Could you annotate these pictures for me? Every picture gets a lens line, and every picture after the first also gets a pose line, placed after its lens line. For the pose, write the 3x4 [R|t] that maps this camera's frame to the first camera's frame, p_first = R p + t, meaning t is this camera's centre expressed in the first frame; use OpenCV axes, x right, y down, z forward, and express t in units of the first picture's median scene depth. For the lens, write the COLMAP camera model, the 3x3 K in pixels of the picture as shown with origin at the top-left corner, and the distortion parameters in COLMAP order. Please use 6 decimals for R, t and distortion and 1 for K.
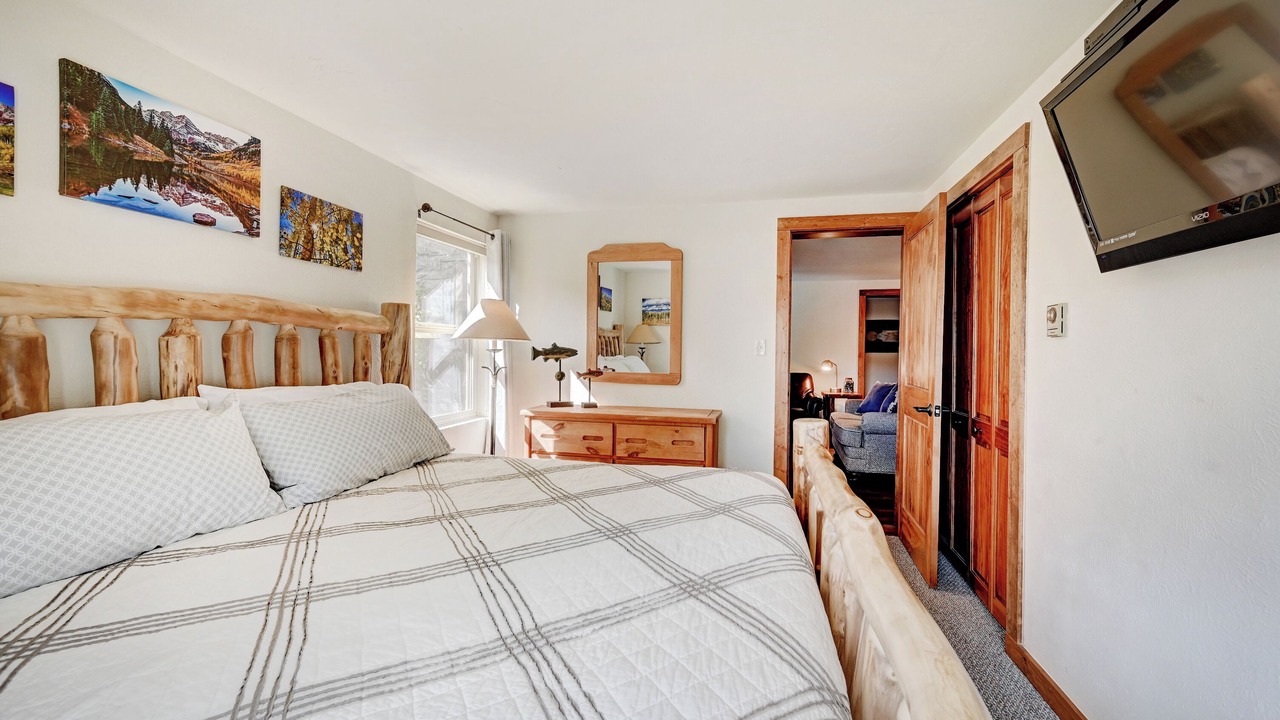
lens RADIAL K [[502.8, 0, 639.4], [0, 502.8, 355.2], [0, 0, 1]] dist [-0.000293, 0.000207]
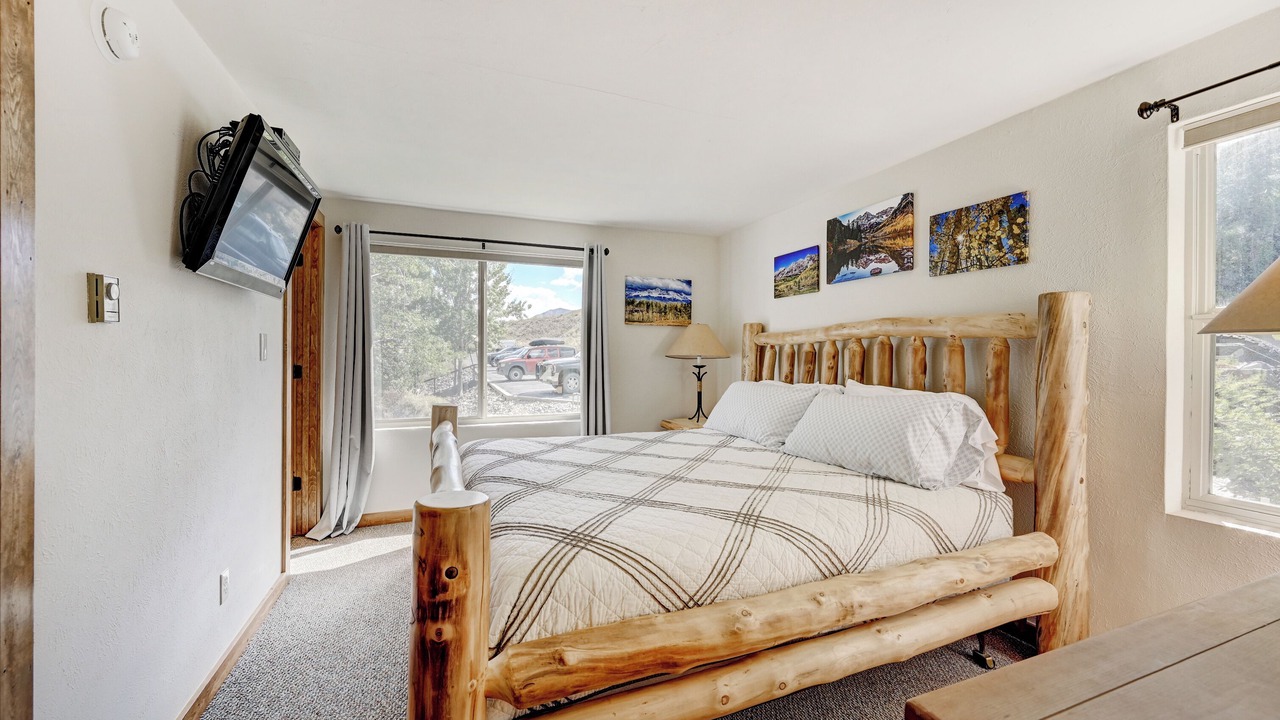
lens RADIAL K [[502.8, 0, 639.4], [0, 502.8, 355.2], [0, 0, 1]] dist [-0.000293, 0.000207]
pose [[-0.815196, -0.011603, -0.579070, 0.505745], [-0.019601, 0.999779, 0.007560, -0.013969], [0.578854, 0.017513, -0.815243, 1.572715]]
